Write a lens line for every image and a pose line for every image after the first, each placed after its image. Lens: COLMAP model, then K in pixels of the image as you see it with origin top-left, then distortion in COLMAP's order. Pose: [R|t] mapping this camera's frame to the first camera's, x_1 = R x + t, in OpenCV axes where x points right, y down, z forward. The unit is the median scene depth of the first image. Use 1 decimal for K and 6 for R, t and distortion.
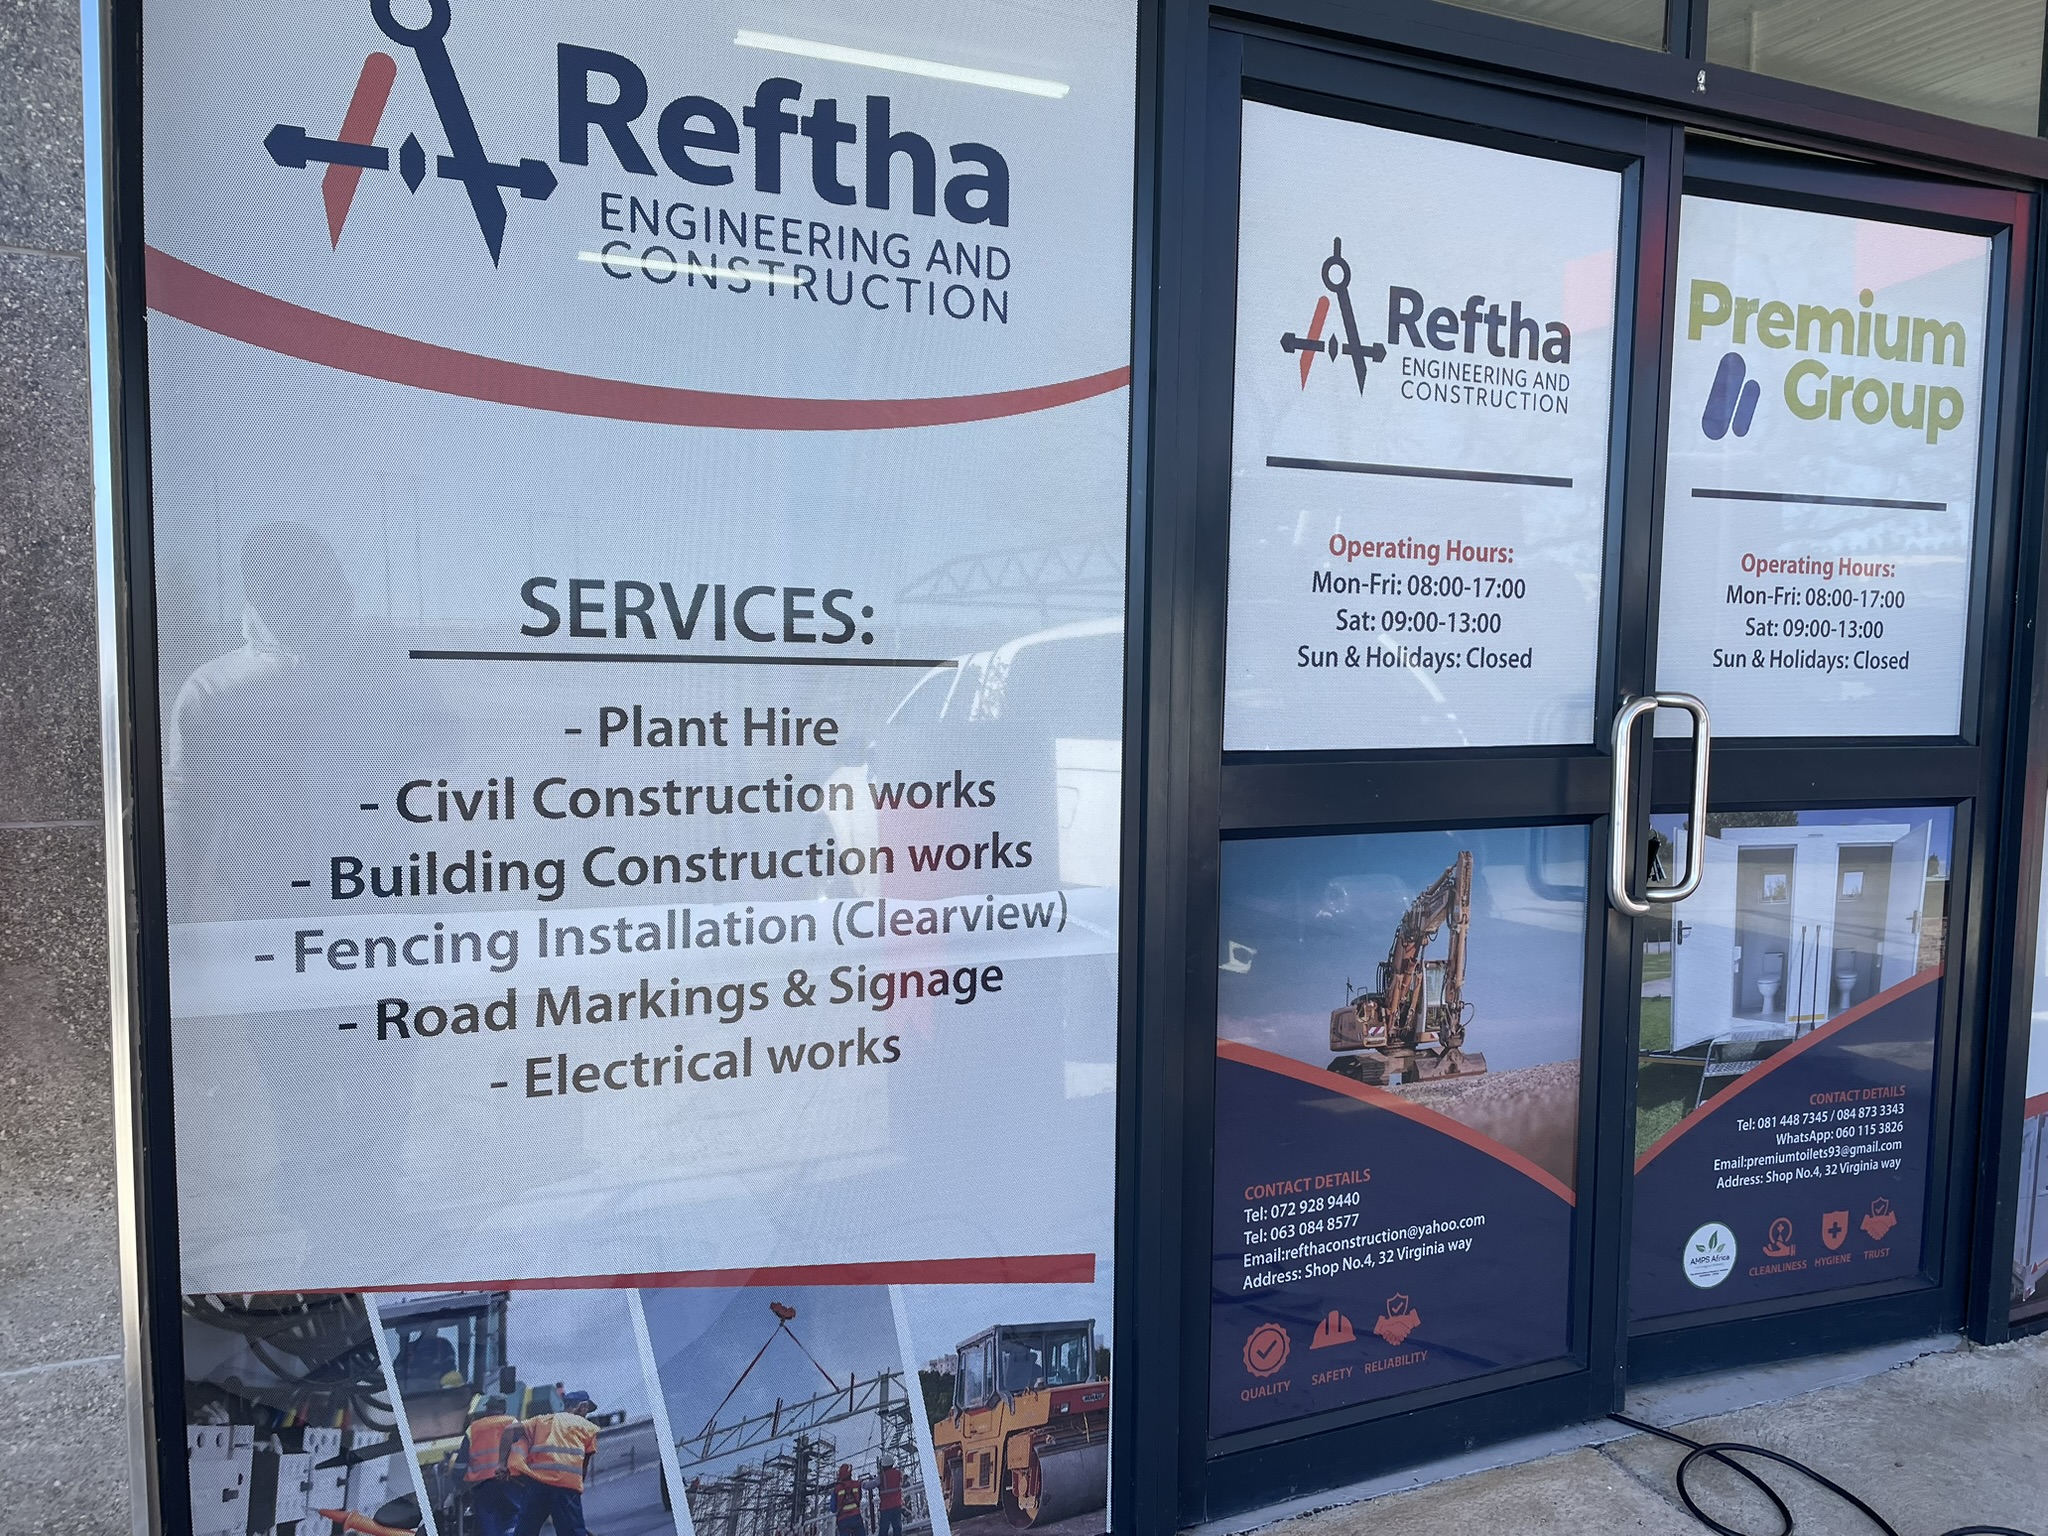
lens RADIAL K [[1534.7, 0, 1035.4], [0, 1534.7, 786.8], [0, 0, 1]] dist [0.095347, -0.124390]
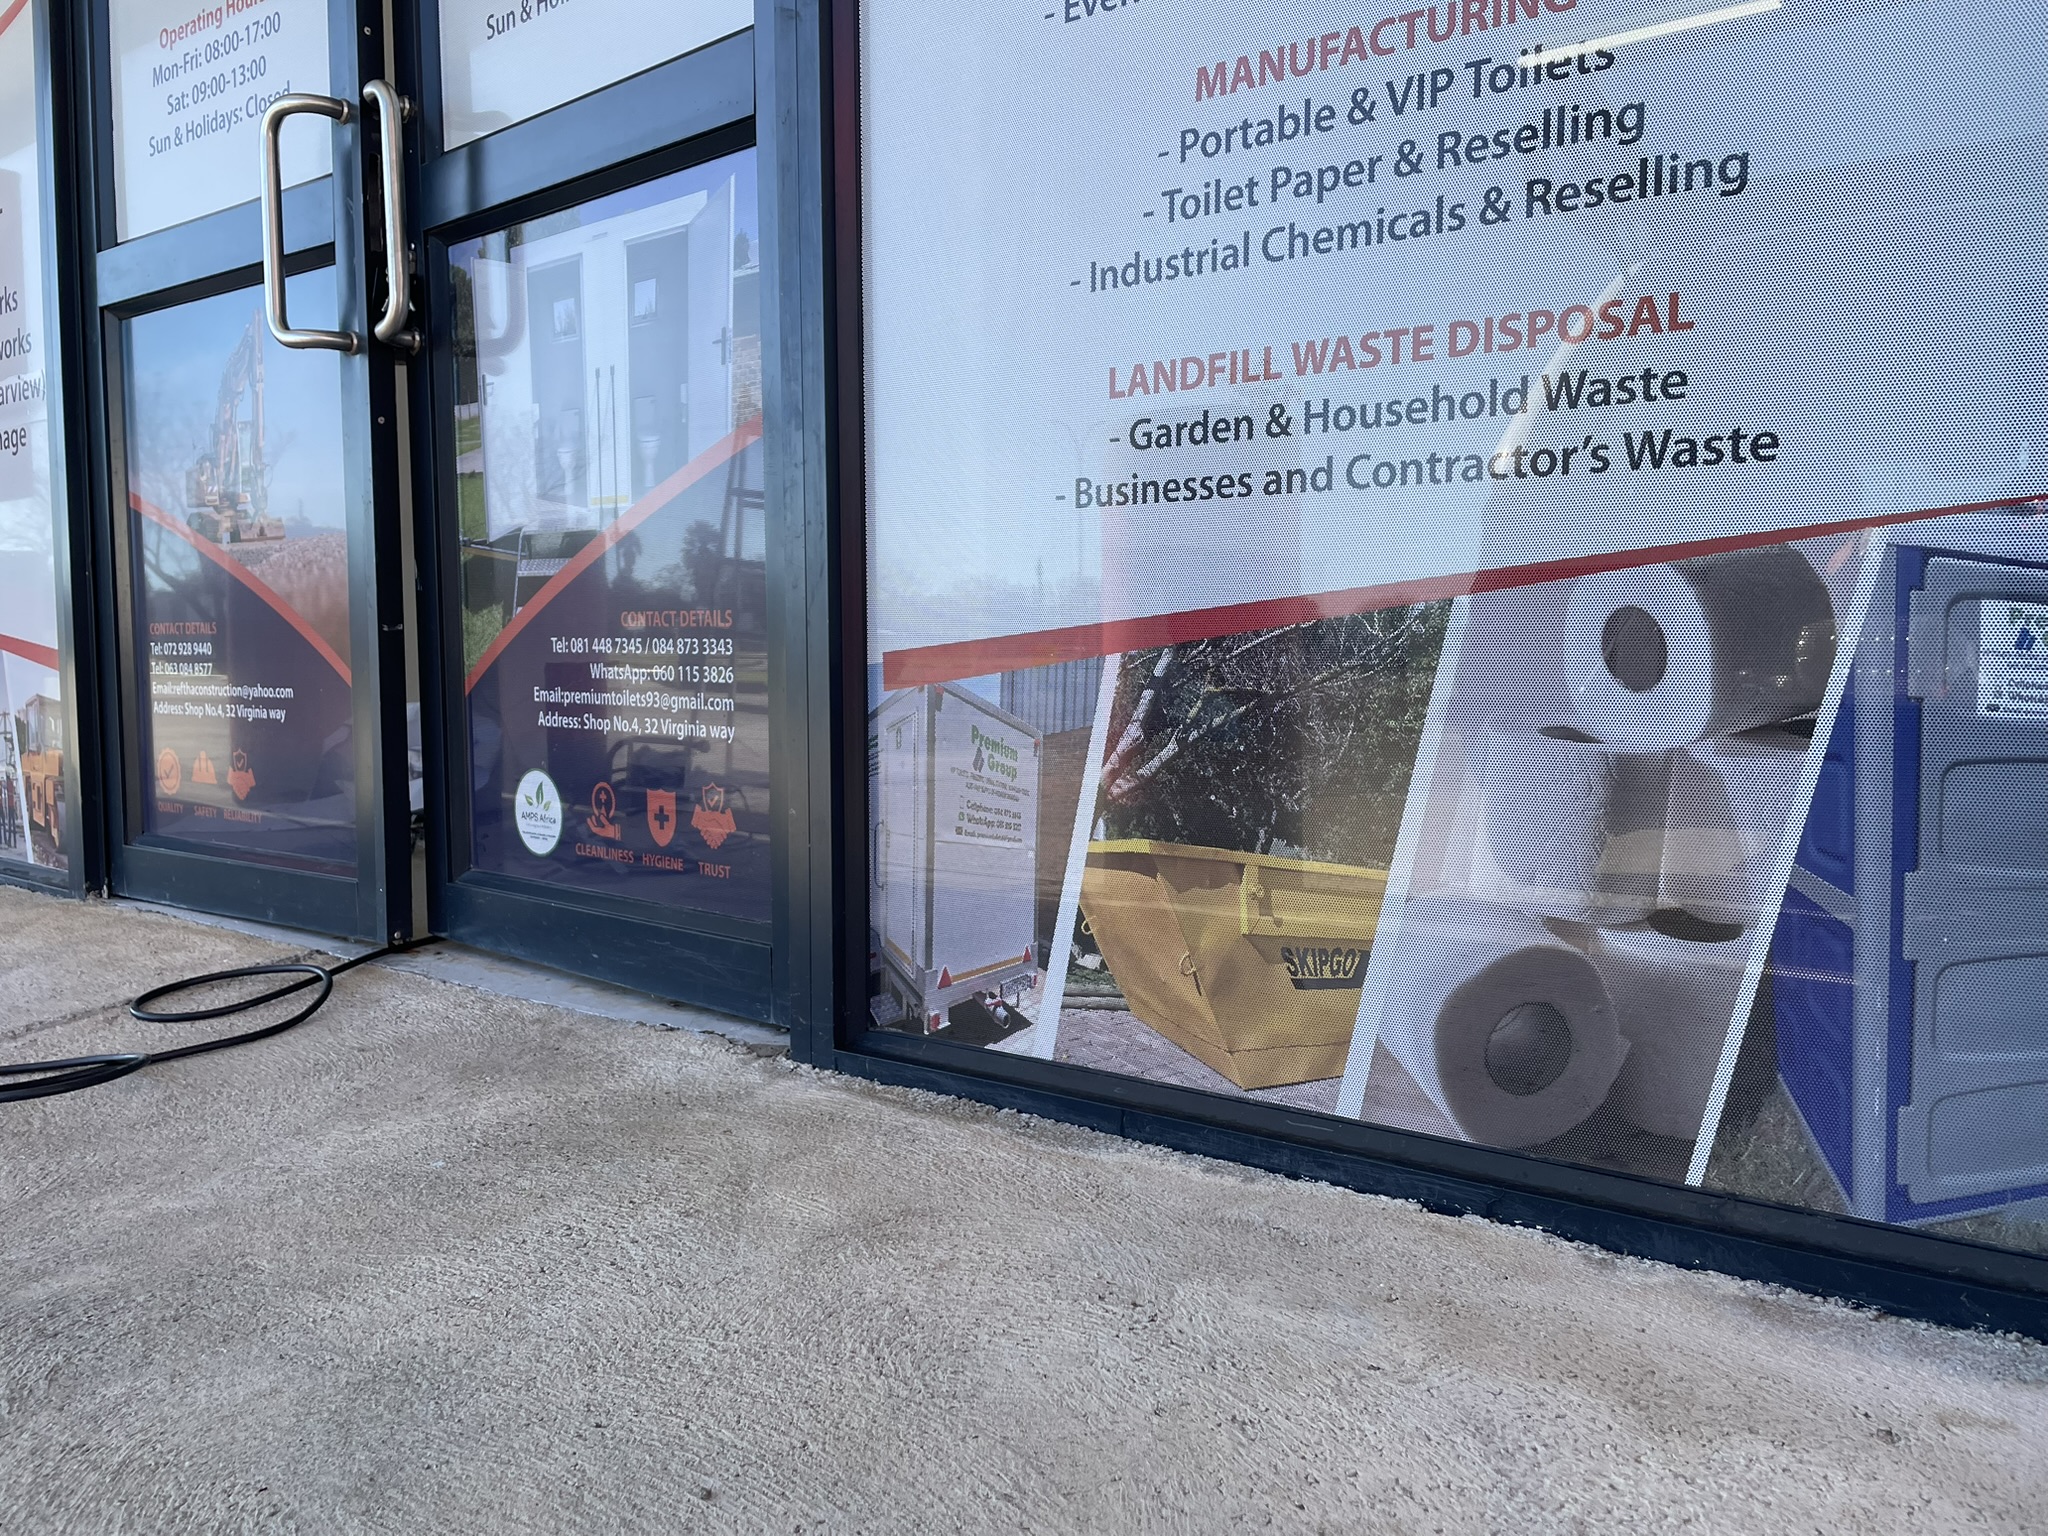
lens RADIAL K [[1534.7, 0, 1007.4], [0, 1534.7, 753.7], [0, 0, 1]] dist [0.095347, -0.124390]
pose [[0.472123, 0.049681, -0.880132, 1.459666], [-0.065903, 0.997606, 0.020960, 0.285855], [0.879066, 0.048108, 0.474267, 1.000769]]
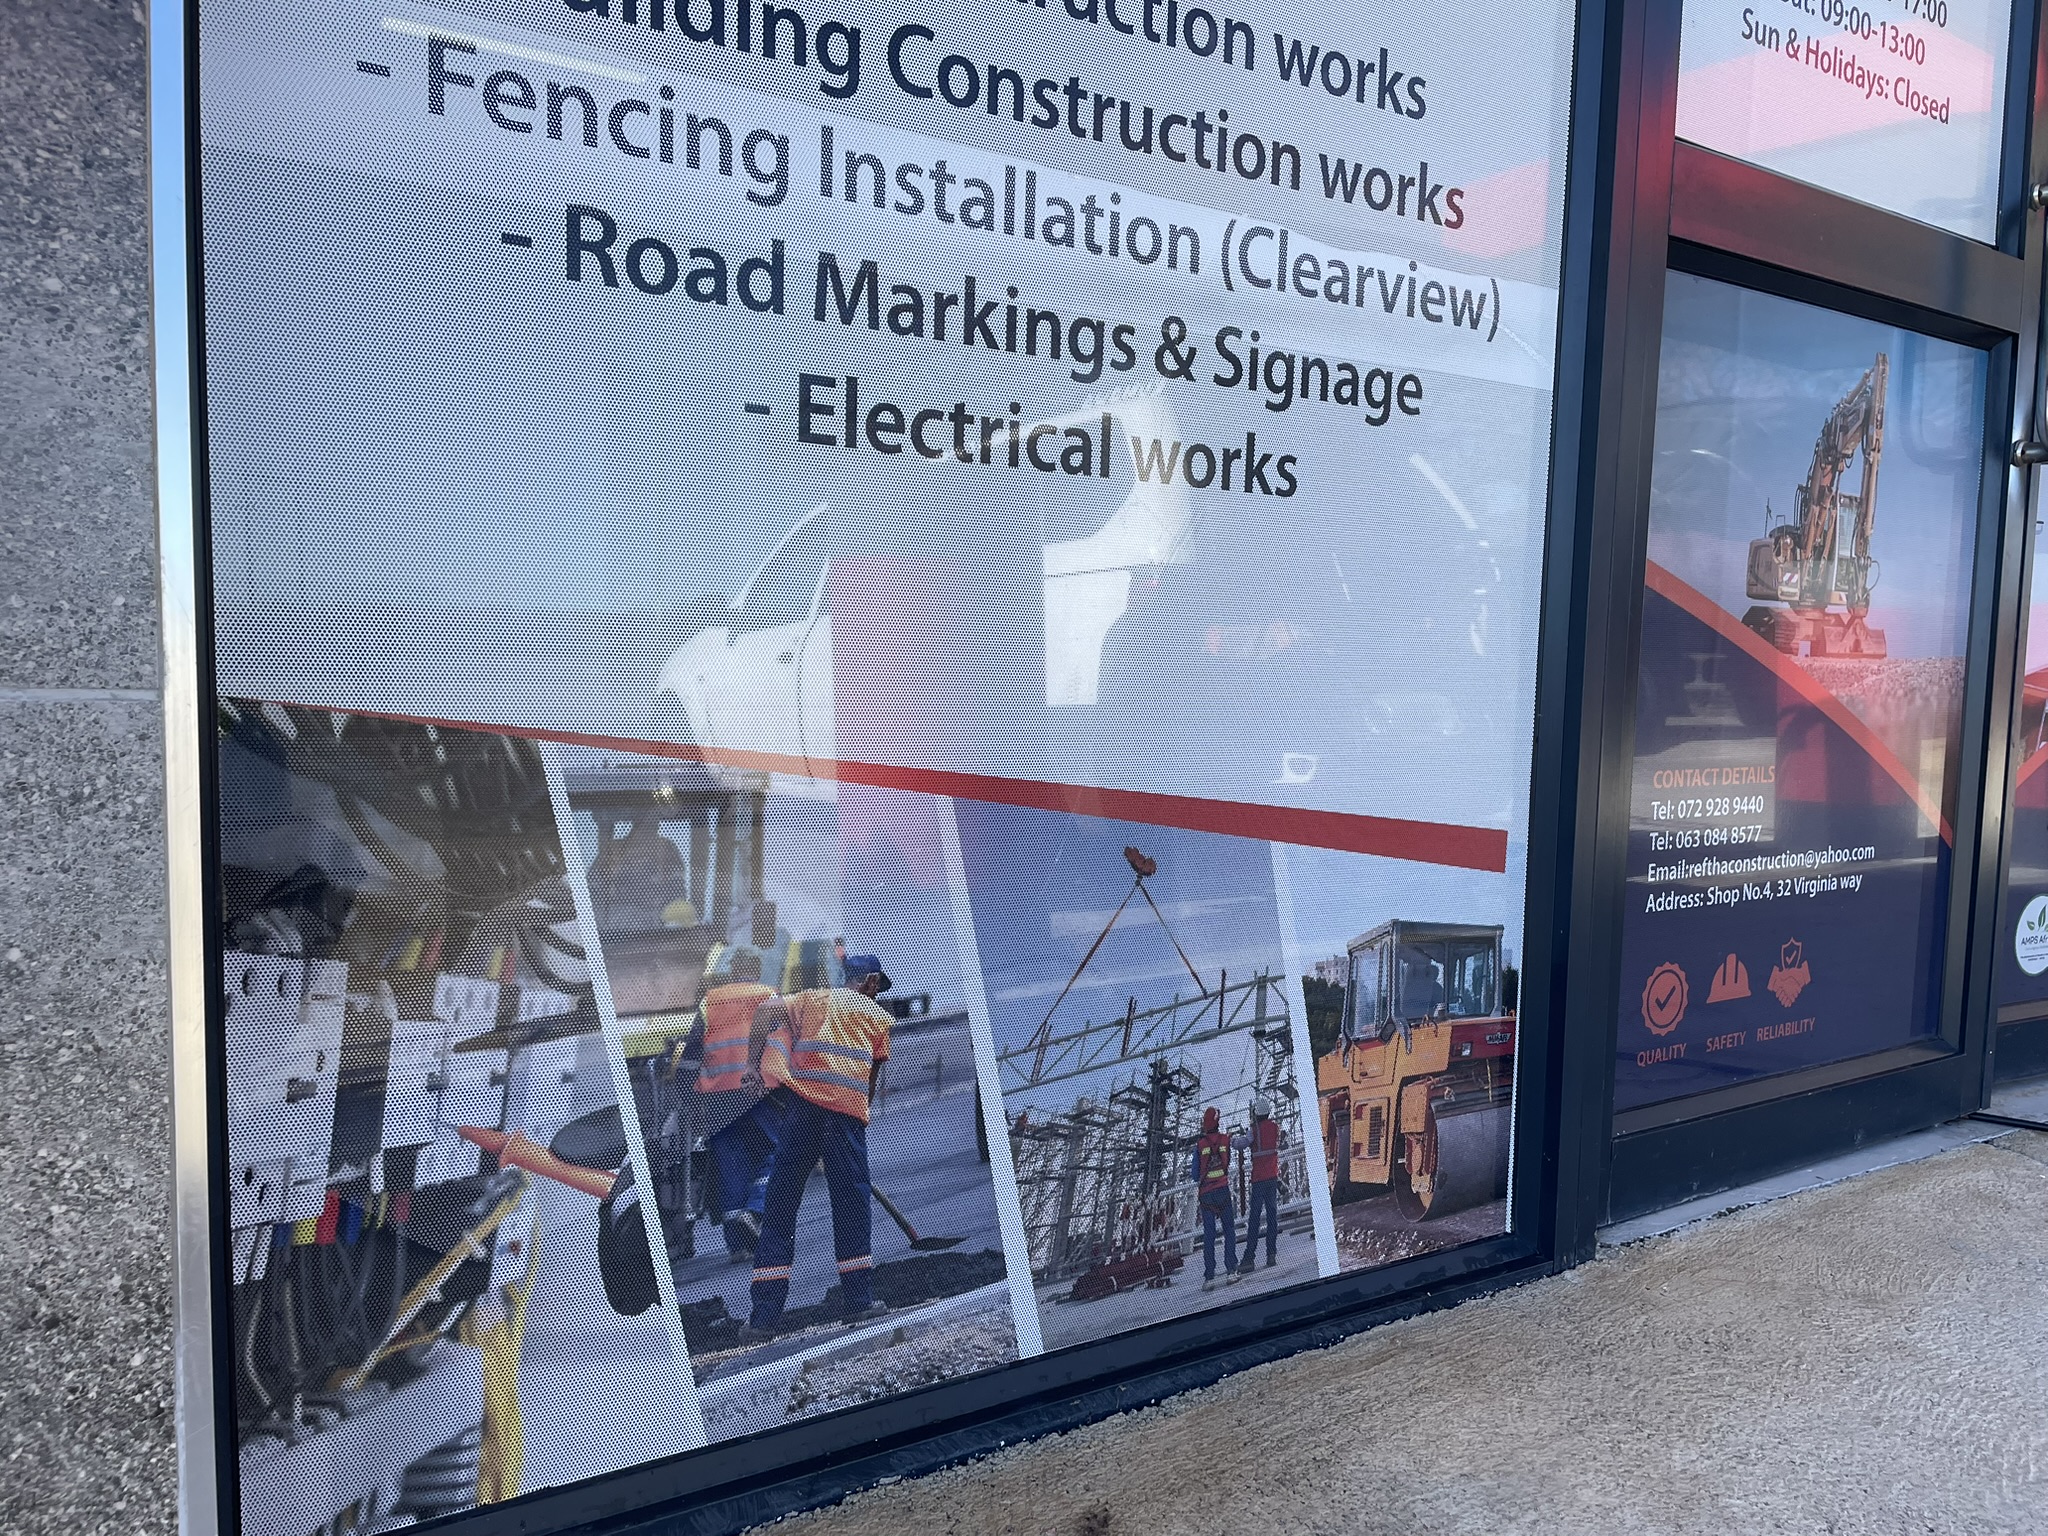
lens RADIAL K [[1534.7, 0, 1034.0], [0, 1534.7, 789.9], [0, 0, 1]] dist [0.095347, -0.124390]
pose [[0.987893, -0.003004, 0.155109, -0.260994], [0.002076, 0.999979, 0.006148, 0.259545], [-0.155124, -0.005752, 0.987878, 0.320815]]
